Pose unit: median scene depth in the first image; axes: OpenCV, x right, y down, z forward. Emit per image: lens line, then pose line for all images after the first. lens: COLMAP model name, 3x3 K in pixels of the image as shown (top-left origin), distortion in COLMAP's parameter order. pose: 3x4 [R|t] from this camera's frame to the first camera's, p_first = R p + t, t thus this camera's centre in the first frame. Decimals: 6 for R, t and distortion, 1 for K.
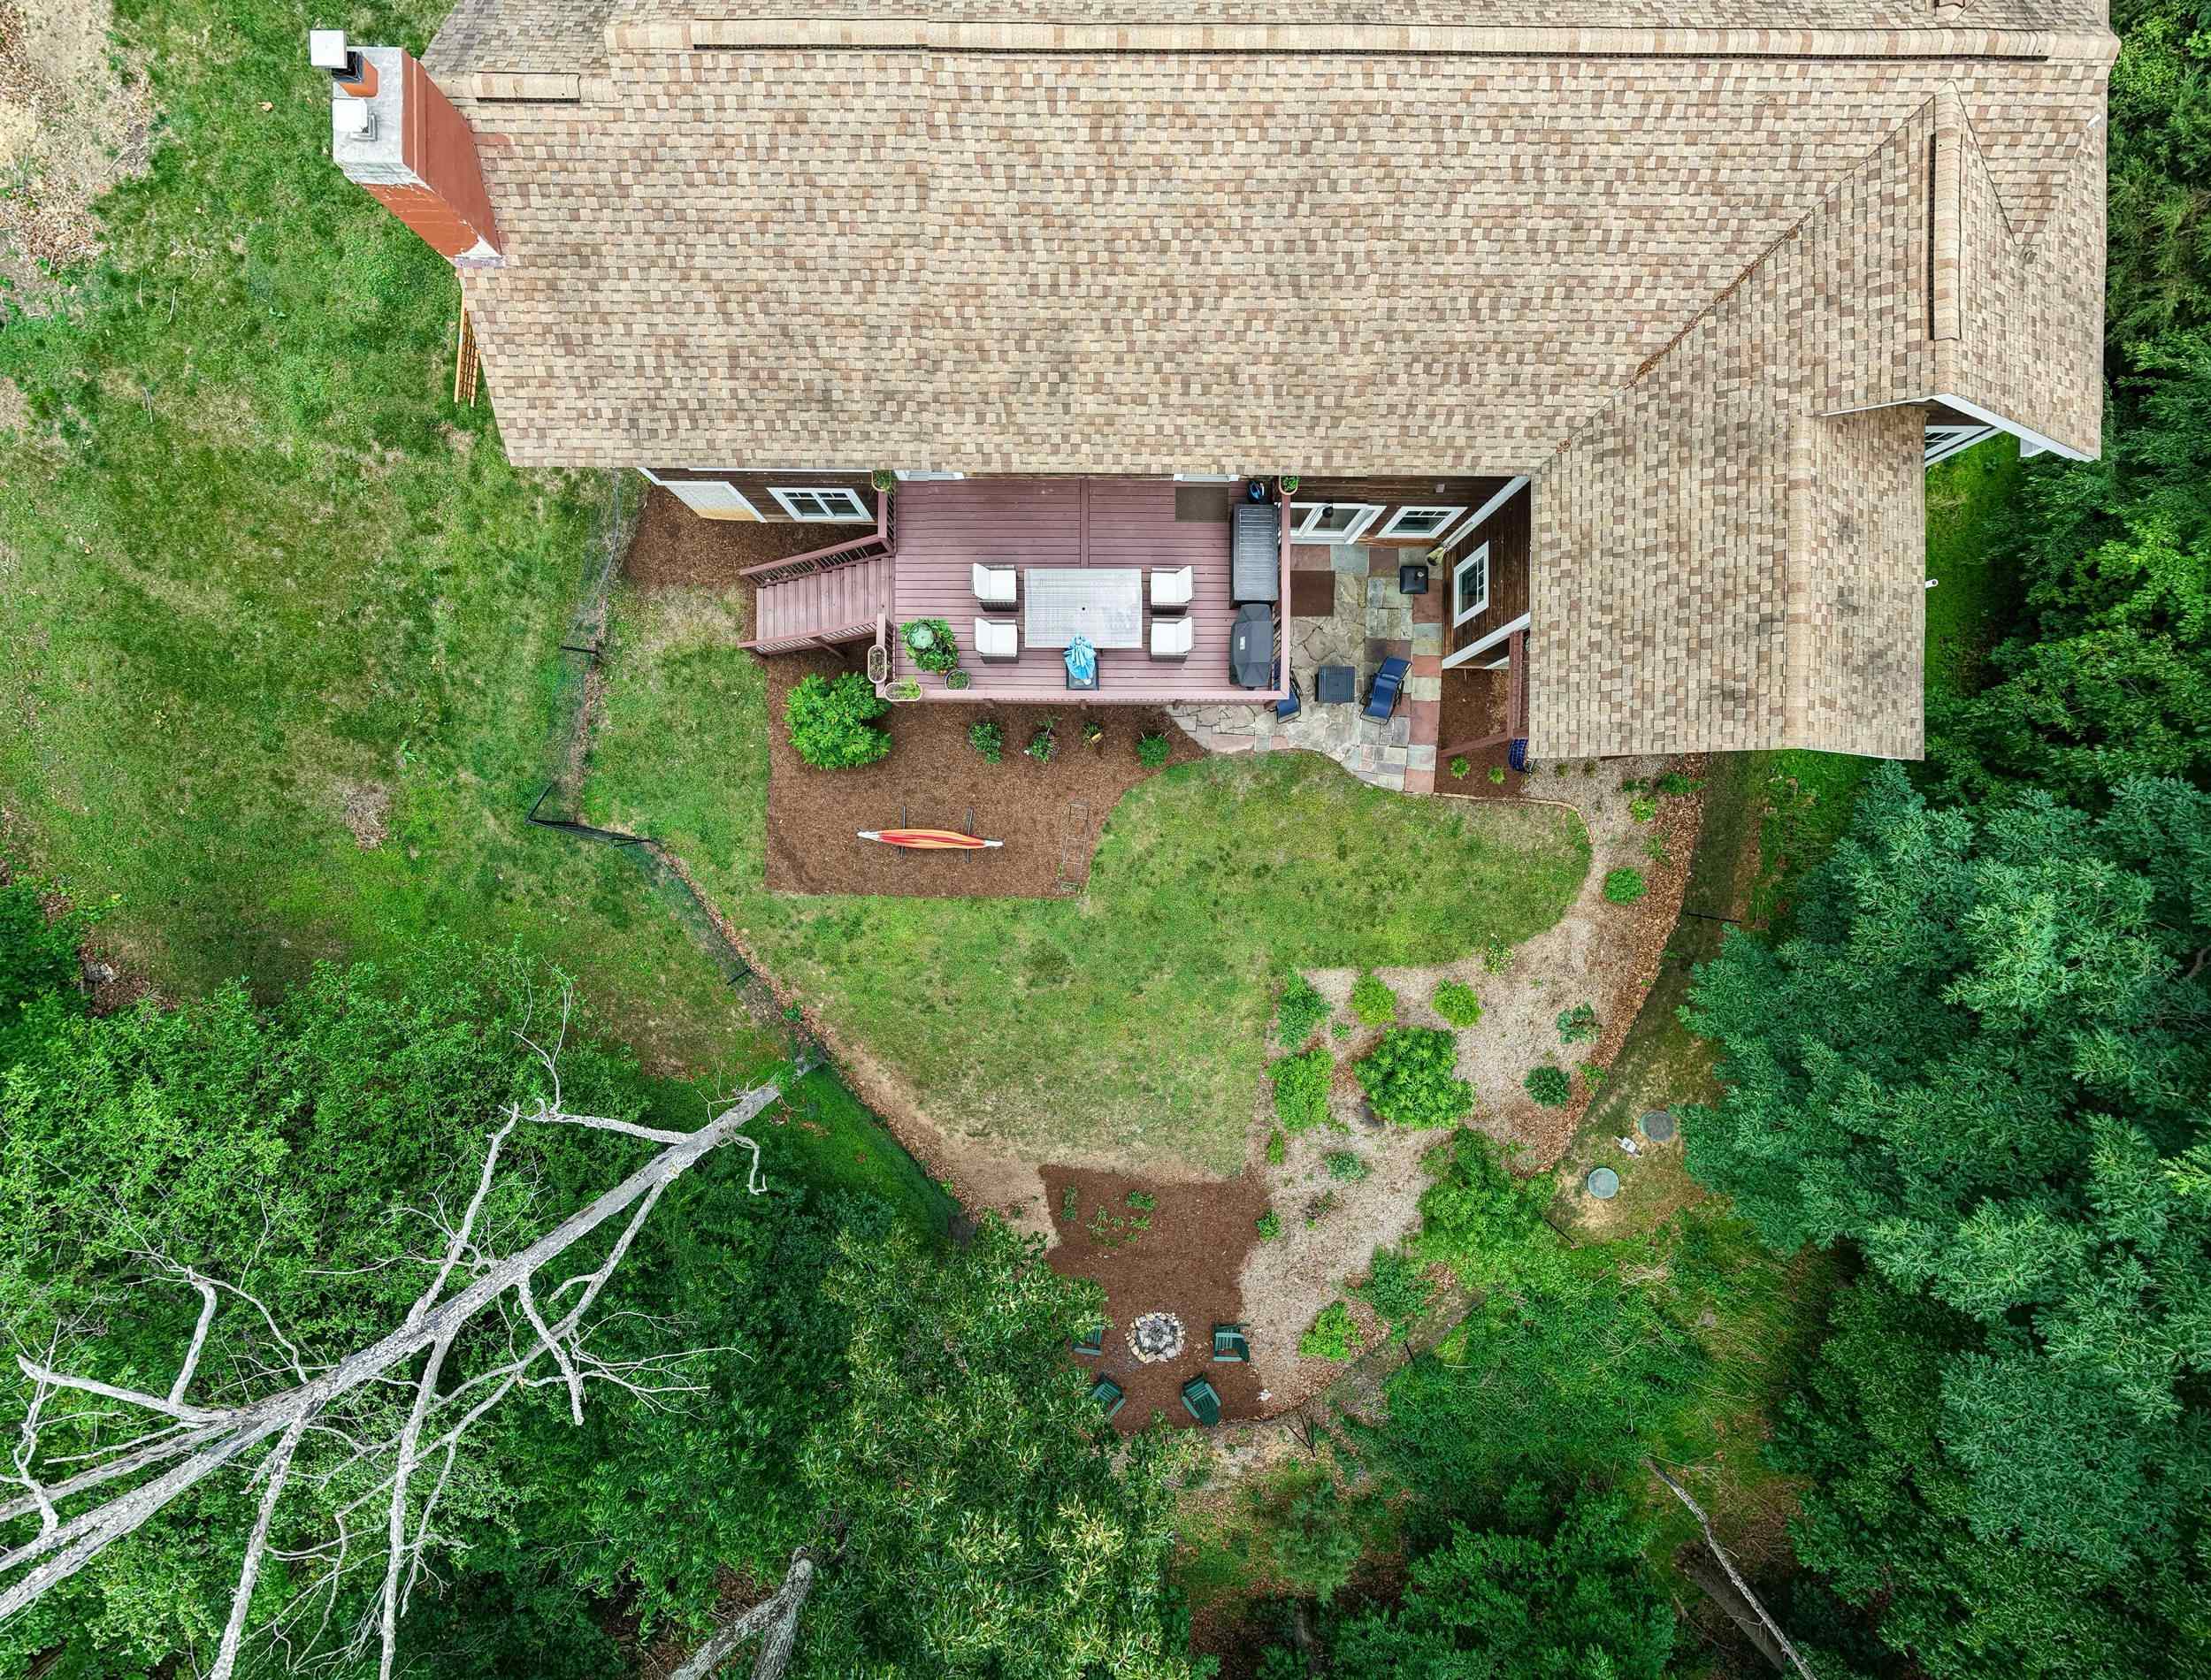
lens RADIAL K [[1642.5, 0, 1111.9], [0, 1642.5, 838.7], [0, 0, 1]] dist [0.046847, 0.000910]
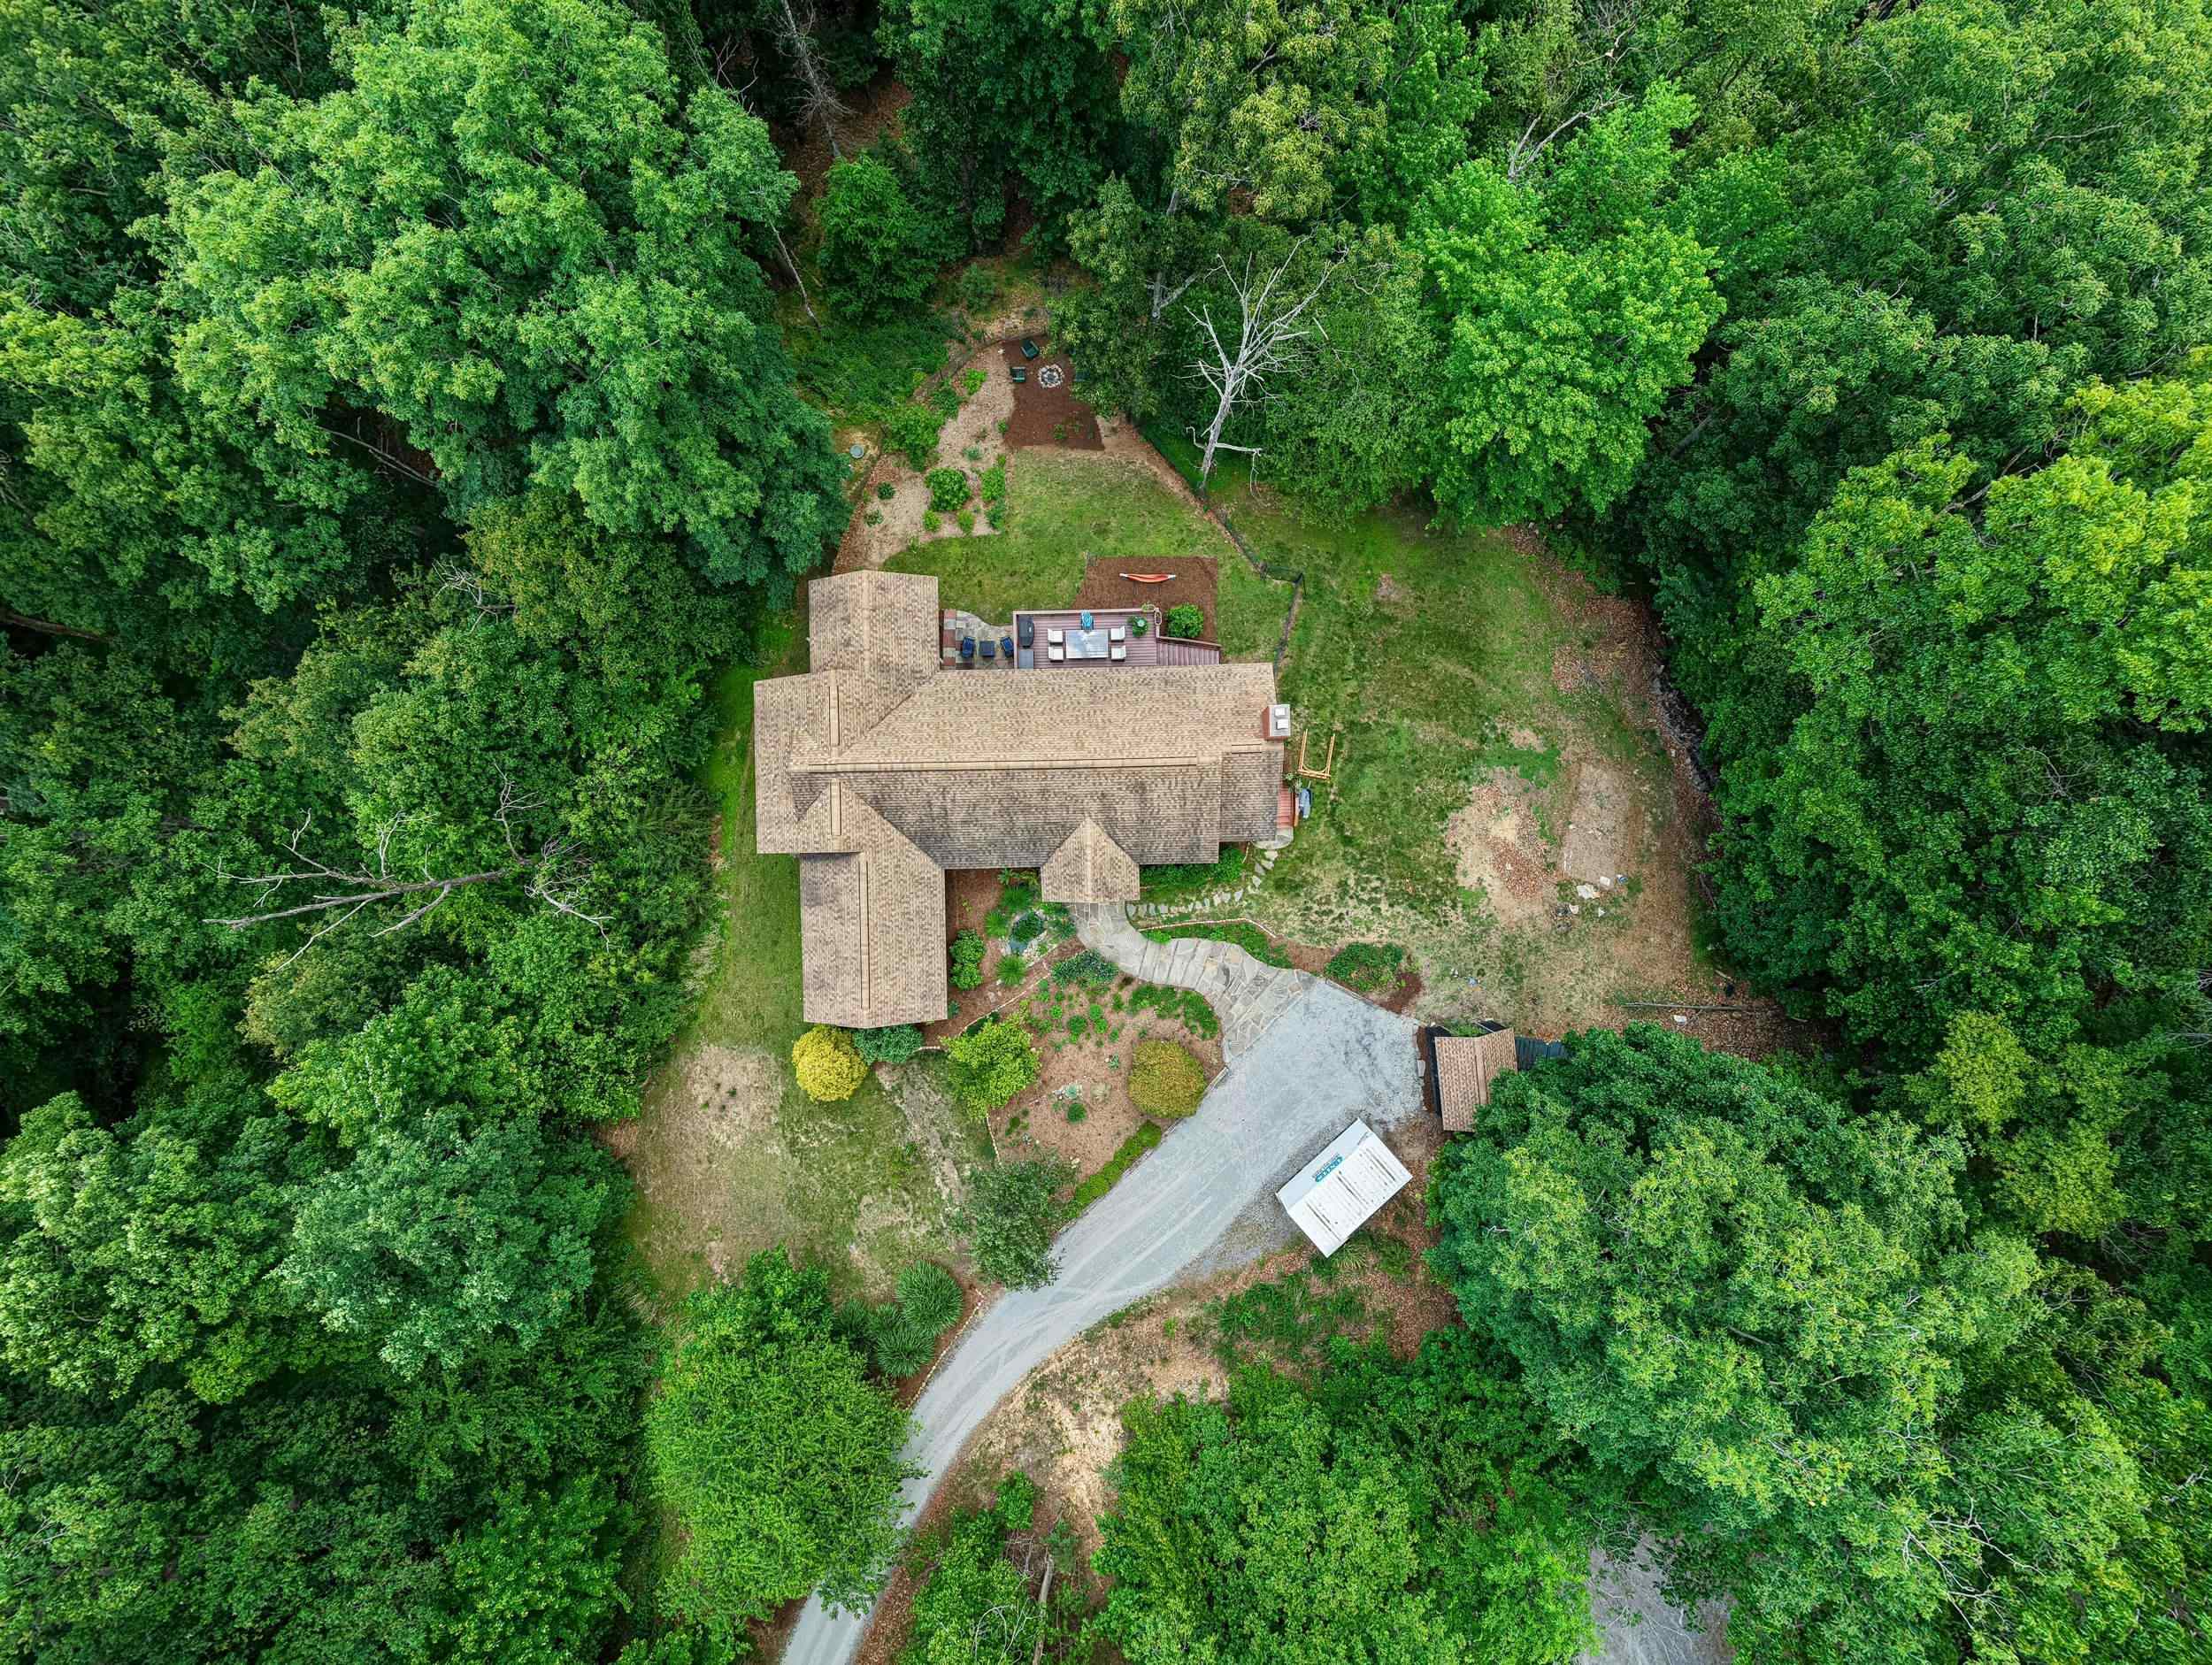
lens RADIAL K [[1549.7, 0, 1115.8], [0, 1549.7, 828.4], [0, 0, 1]] dist [0.000659, 0.000049]
pose [[-0.999337, 0.034501, -0.011610, -0.017910], [-0.034377, -0.999351, -0.010736, -0.322501], [-0.011973, -0.010329, 0.999875, -1.230249]]
